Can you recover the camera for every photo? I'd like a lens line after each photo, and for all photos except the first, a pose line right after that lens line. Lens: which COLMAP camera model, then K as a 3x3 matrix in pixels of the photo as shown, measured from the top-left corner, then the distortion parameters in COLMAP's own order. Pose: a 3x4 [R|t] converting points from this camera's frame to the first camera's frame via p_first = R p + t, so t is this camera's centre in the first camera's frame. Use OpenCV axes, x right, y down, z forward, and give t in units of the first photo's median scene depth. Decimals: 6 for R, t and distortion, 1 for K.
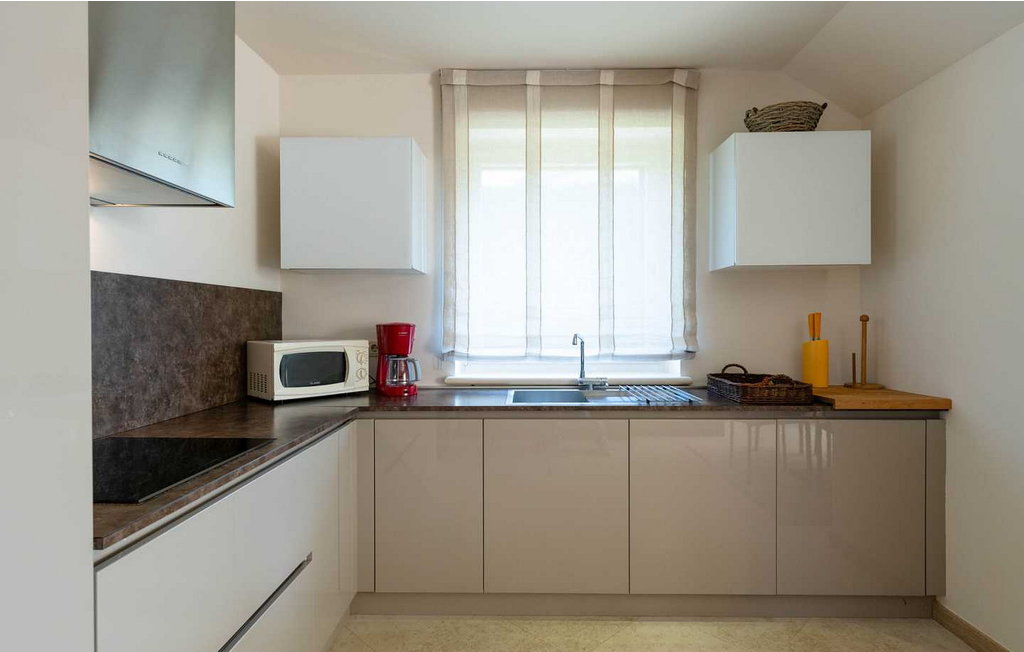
lens RADIAL K [[570.8, 0, 511.8], [0, 570.8, 324.1], [0, 0, 1]] dist [0.004722, -0.001549]
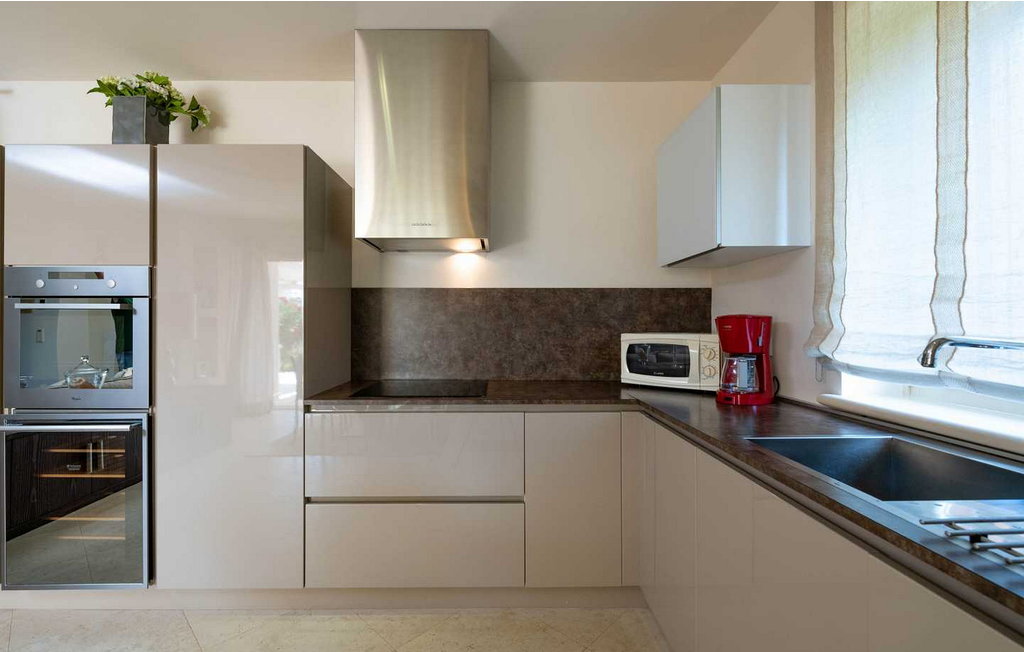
lens RADIAL K [[437.0, 0, 509.5], [0, 437.0, 323.2], [0, 0, 1]] dist [0.000576, 0.000067]
pose [[0.014849, 0.001780, -0.999888, 0.528861], [-0.005972, 0.999981, 0.001692, 0.013035], [0.999872, 0.005947, 0.014860, 0.835396]]
